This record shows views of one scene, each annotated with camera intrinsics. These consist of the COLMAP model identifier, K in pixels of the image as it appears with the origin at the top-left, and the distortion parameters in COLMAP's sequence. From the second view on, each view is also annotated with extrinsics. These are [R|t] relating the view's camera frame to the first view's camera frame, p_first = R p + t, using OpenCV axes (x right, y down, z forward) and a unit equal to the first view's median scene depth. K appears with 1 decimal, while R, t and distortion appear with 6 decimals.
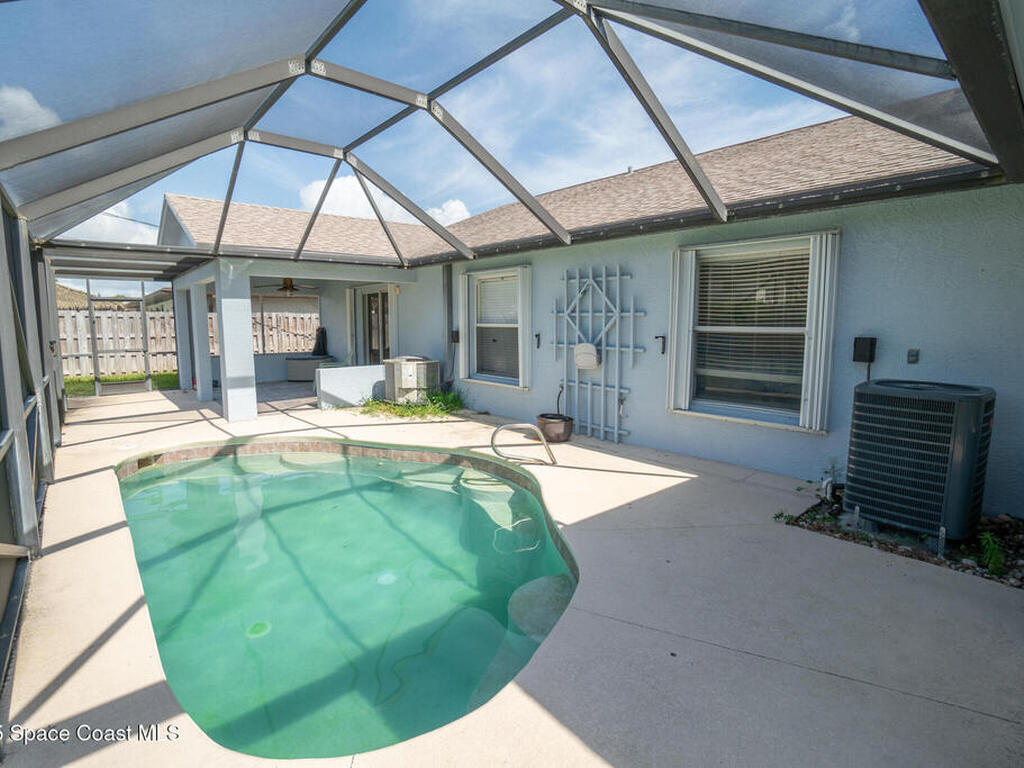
lens RADIAL K [[506.6, 0, 511.3], [0, 506.6, 381.3], [0, 0, 1]] dist [-0.007425, -0.000045]
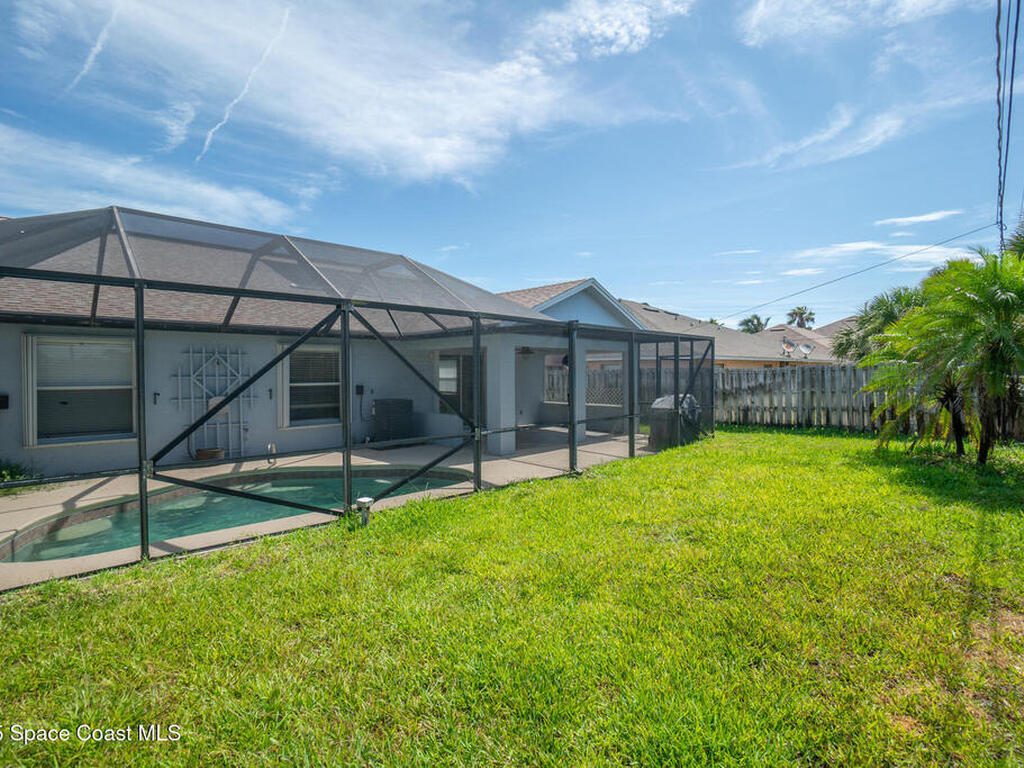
lens RADIAL K [[475.4, 0, 511.1], [0, 475.4, 371.7], [0, 0, 1]] dist [-0.057017, 0.021278]
pose [[-0.035001, 0.002649, 0.999384, -1.460993], [0.121276, 0.992617, 0.001617, -0.053421], [-0.992002, 0.121258, -0.035063, 0.209195]]
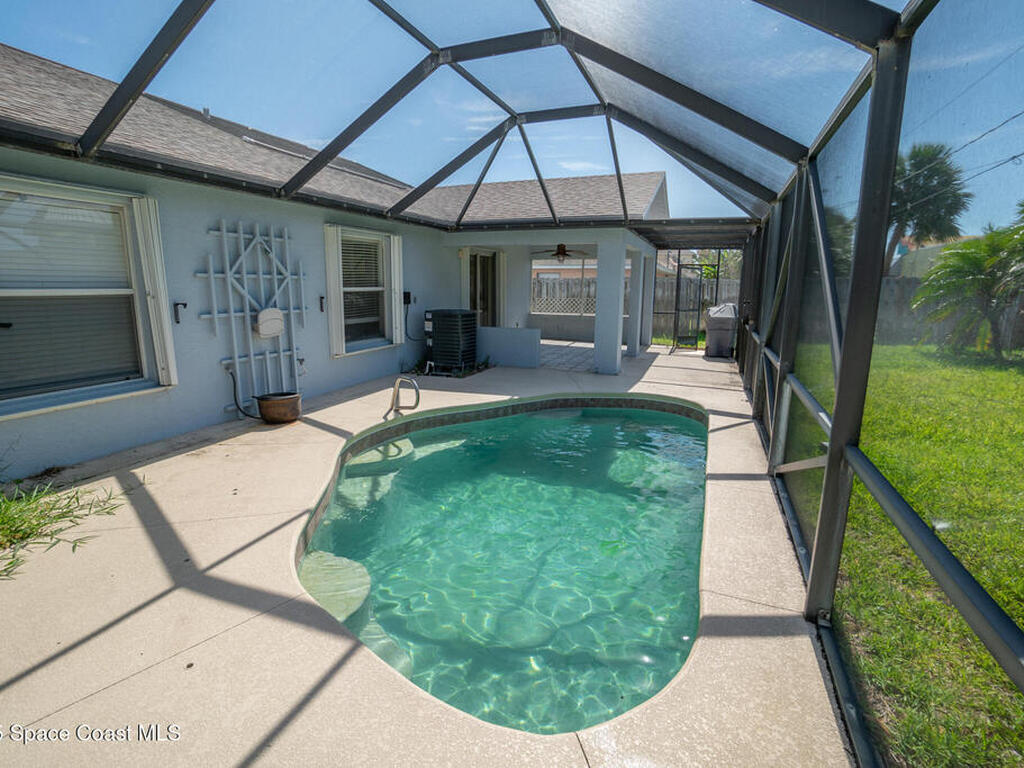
lens RADIAL K [[475.4, 0, 511.1], [0, 475.4, 371.7], [0, 0, 1]] dist [-0.057017, 0.021278]
pose [[-0.423982, -0.164881, 0.890536, -0.930430], [0.098806, 0.968999, 0.226449, -0.130012], [-0.900265, 0.184000, -0.394547, 1.112966]]
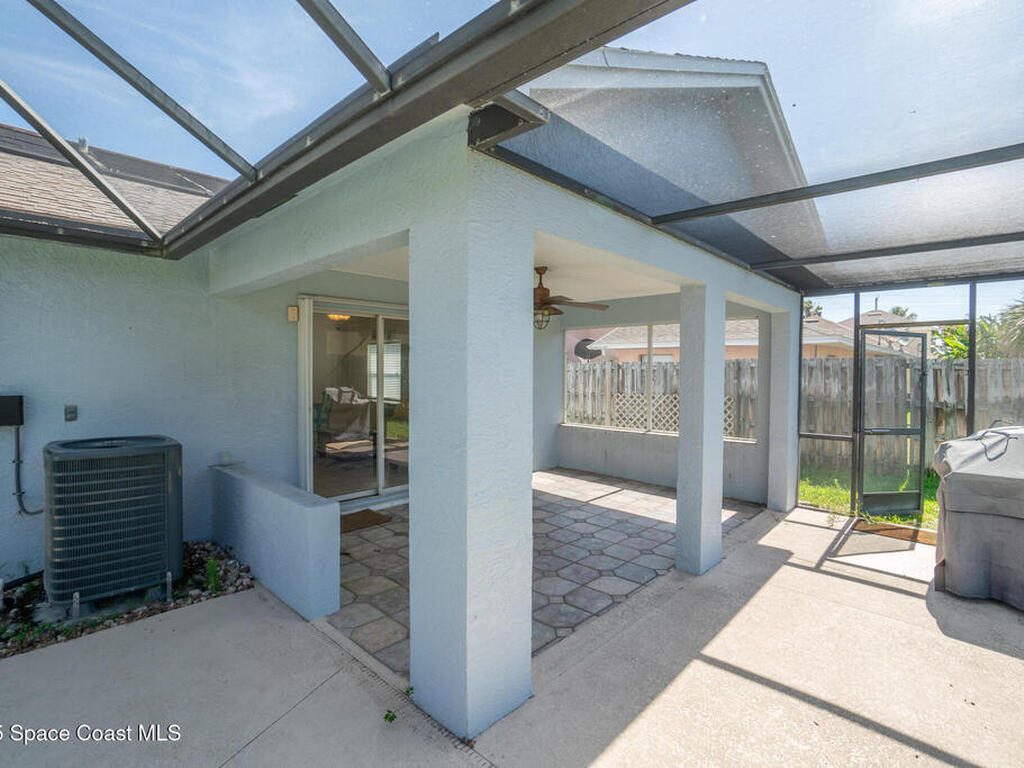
lens RADIAL K [[506.6, 0, 511.3], [0, 506.6, 381.3], [0, 0, 1]] dist [-0.007425, -0.000045]
pose [[-0.083622, -0.022786, 0.996237, -0.154216], [0.109638, 0.993459, 0.031925, -0.038784], [-0.990448, 0.111895, -0.080577, 0.212588]]
